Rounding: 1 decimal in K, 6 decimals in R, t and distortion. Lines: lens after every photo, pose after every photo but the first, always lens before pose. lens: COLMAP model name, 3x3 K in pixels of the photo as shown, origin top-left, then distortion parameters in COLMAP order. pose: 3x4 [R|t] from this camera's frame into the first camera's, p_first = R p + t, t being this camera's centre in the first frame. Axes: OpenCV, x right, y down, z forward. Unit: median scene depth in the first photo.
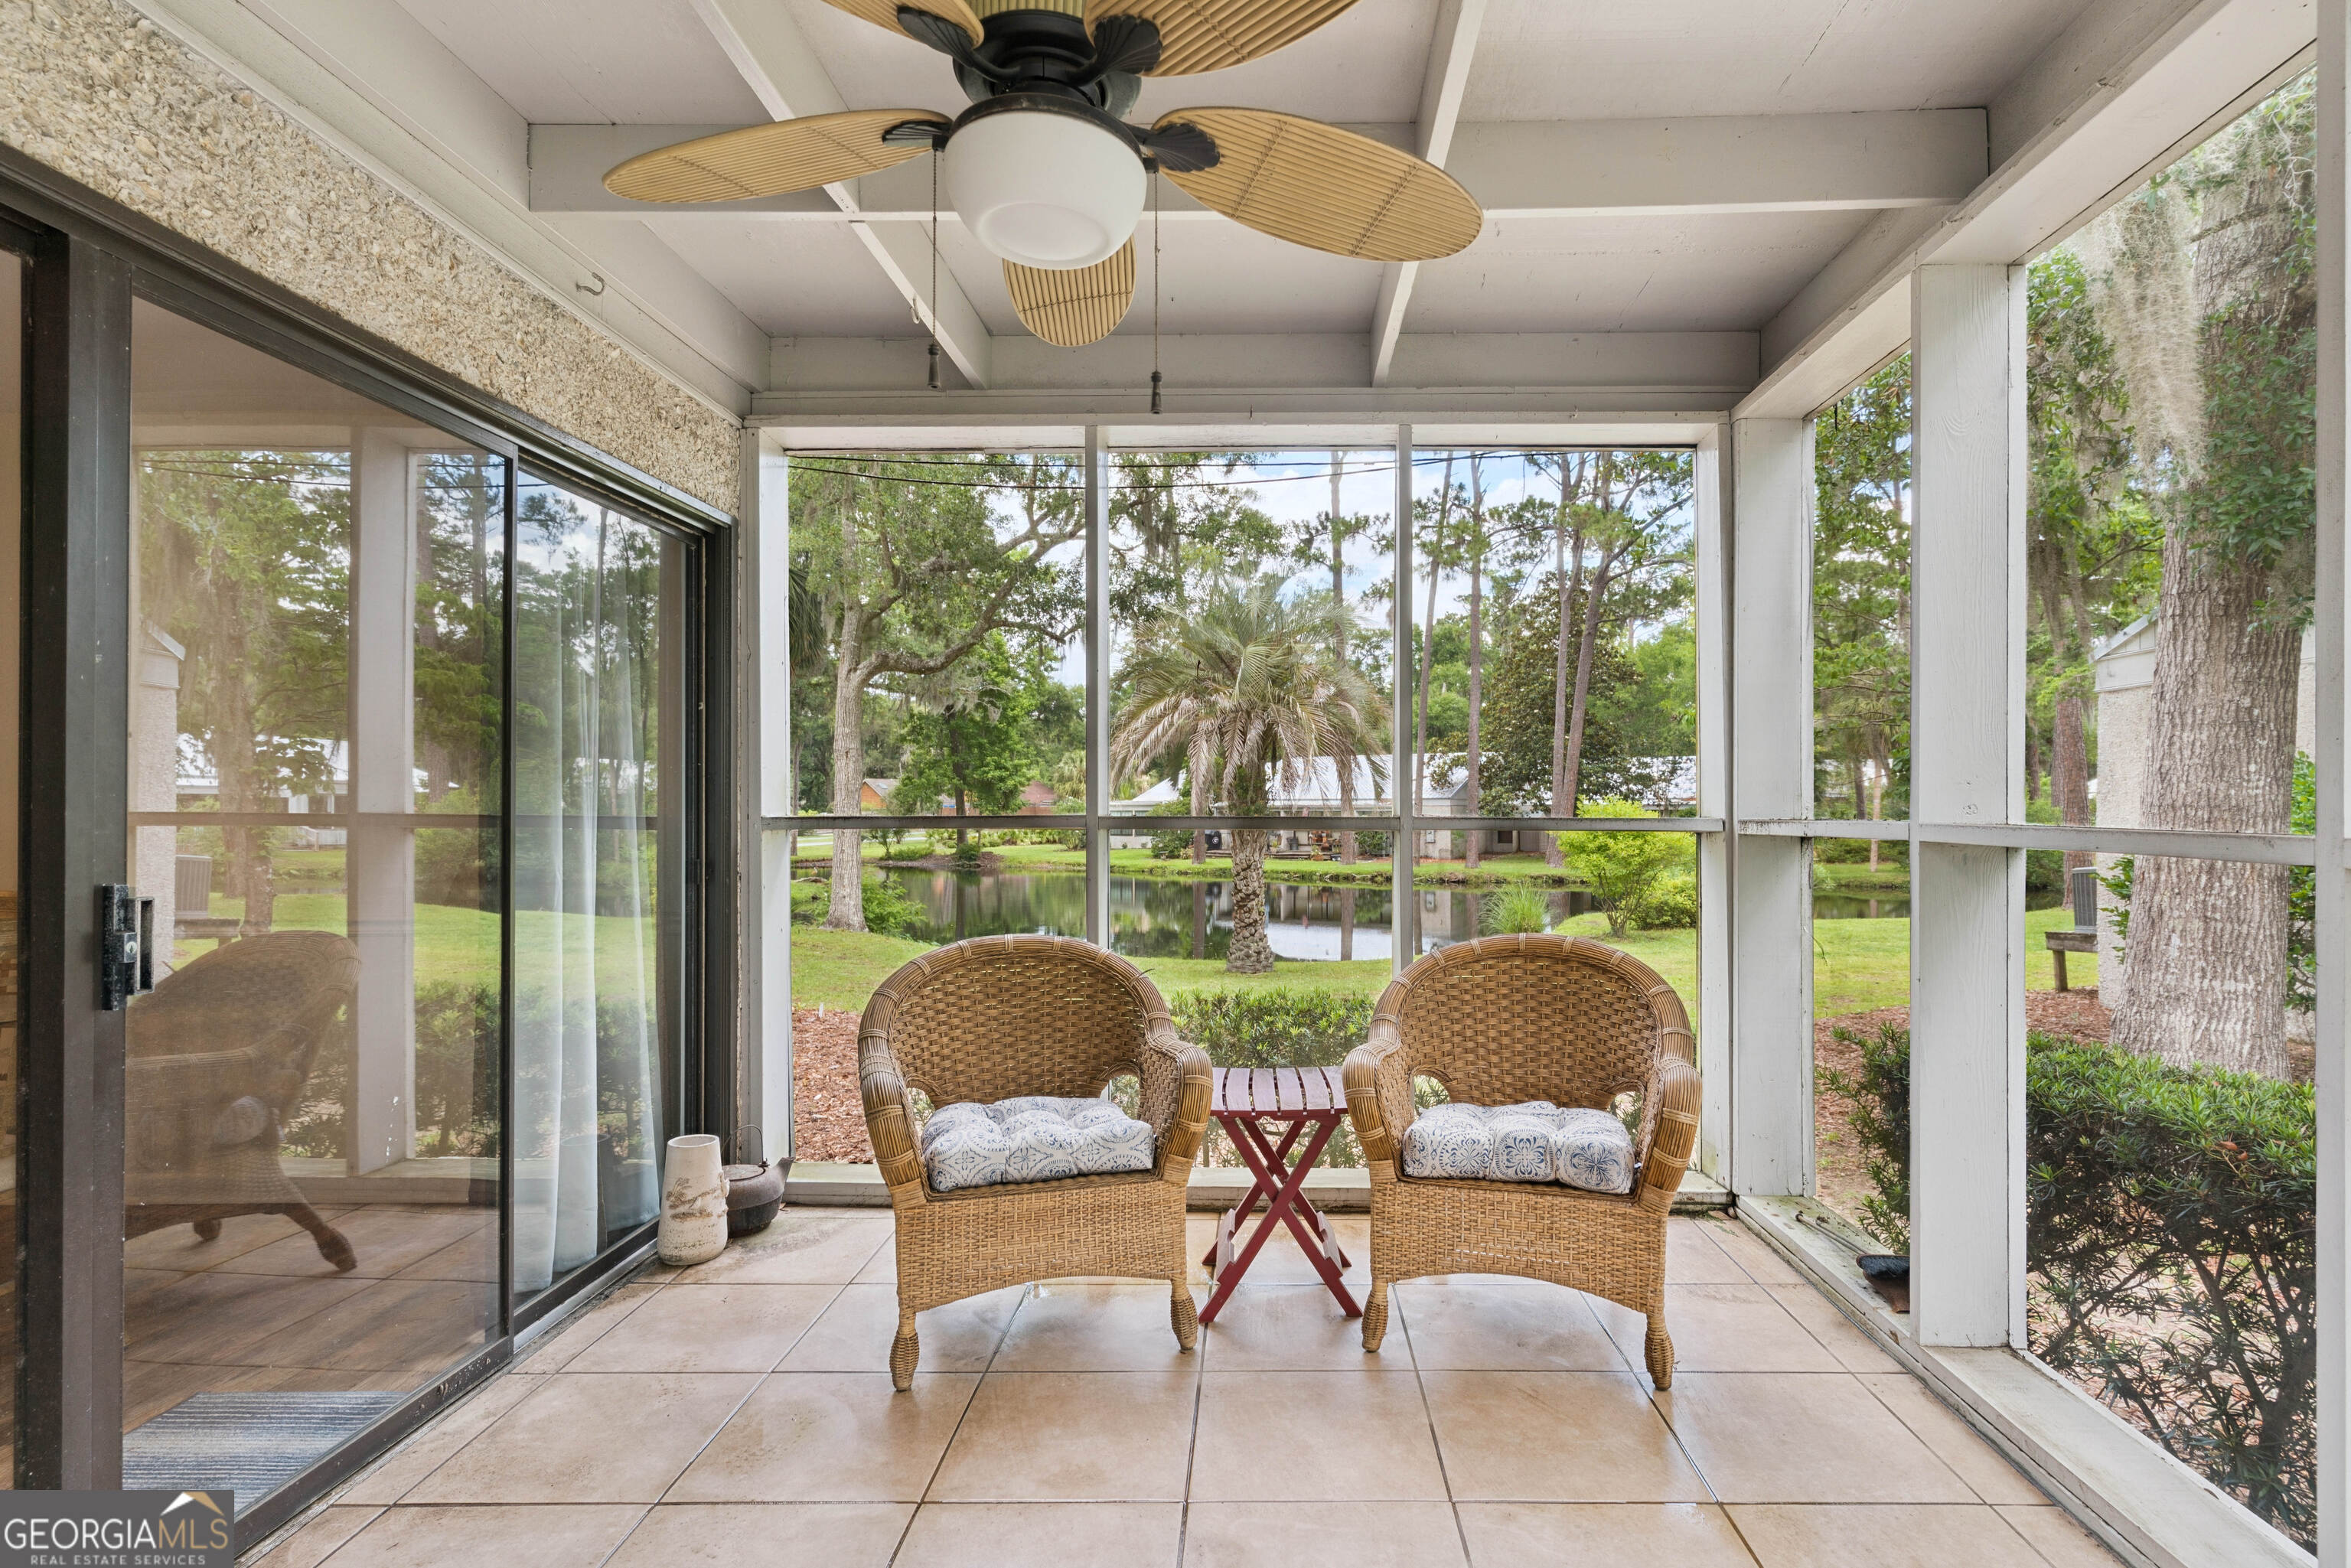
lens RADIAL K [[1120.6, 0, 1186.3], [0, 1120.6, 799.9], [0, 0, 1]] dist [0.008390, -0.002179]
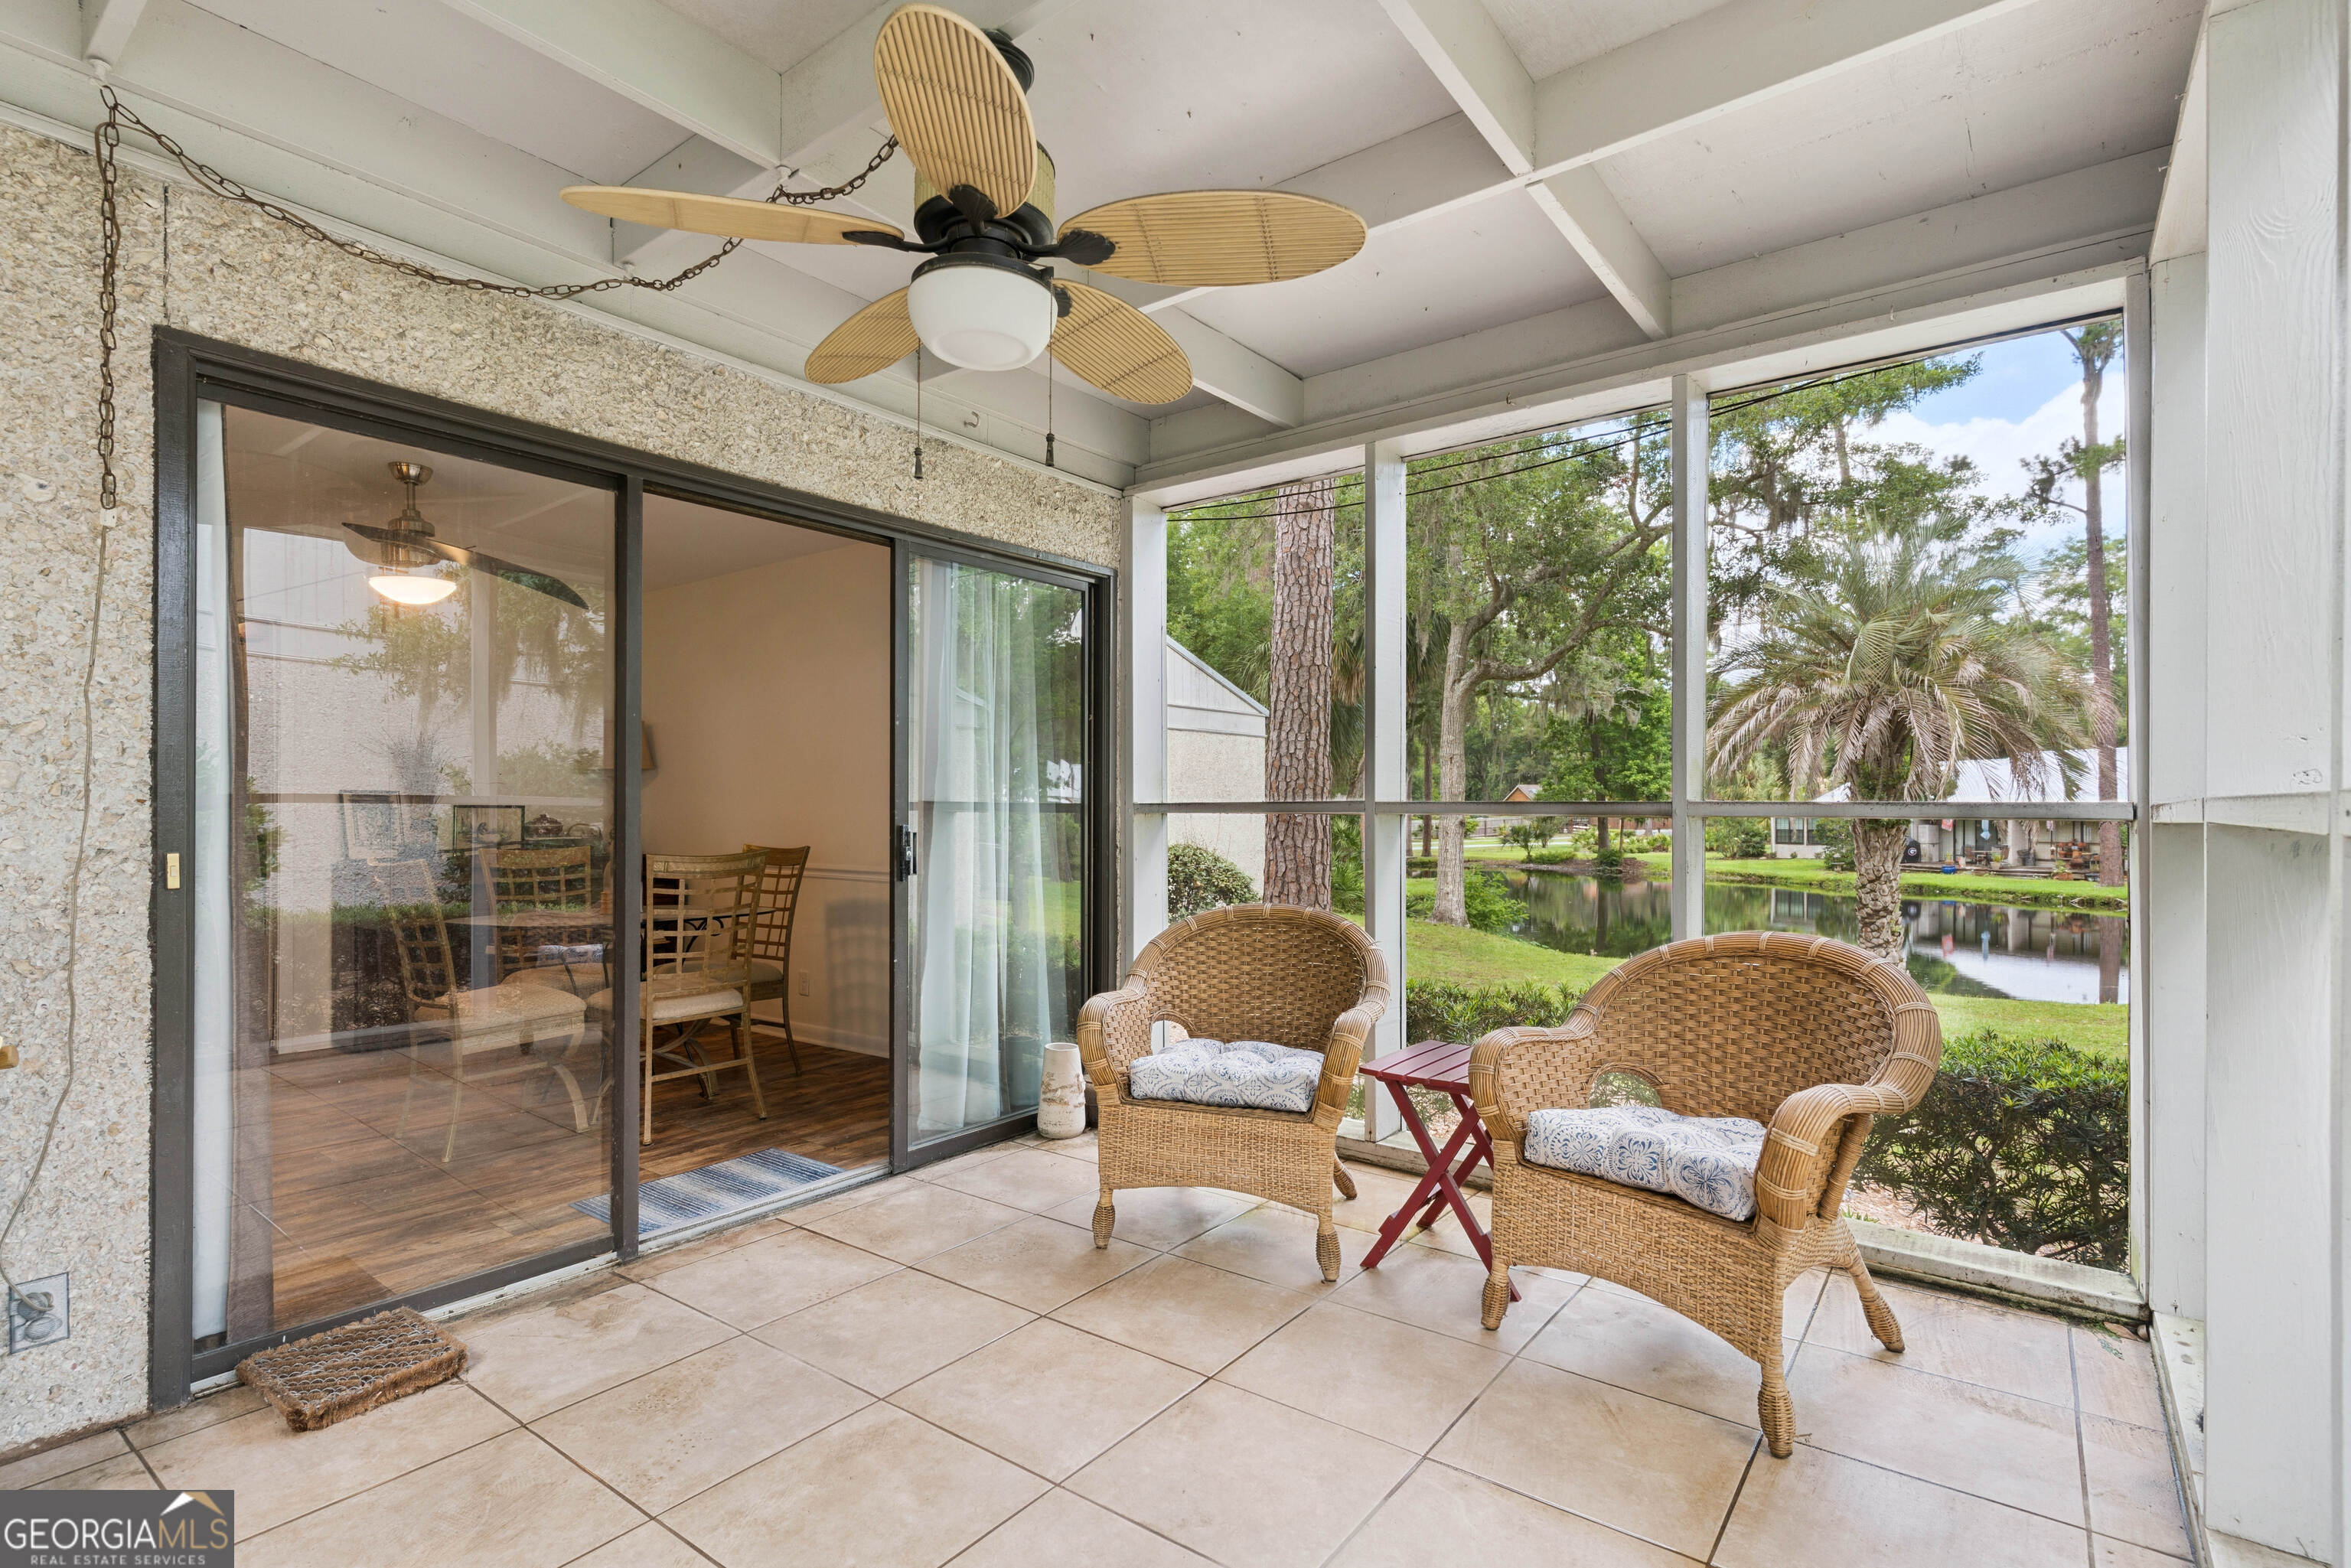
lens RADIAL K [[1120.6, 0, 1249.3], [0, 1120.6, 807.5], [0, 0, 1]] dist [0.008390, -0.002179]
pose [[0.813886, -0.001336, -0.581022, 0.486994], [-0.000967, 0.999993, -0.003653, 0.026193], [0.581023, 0.003535, 0.813879, 0.052040]]
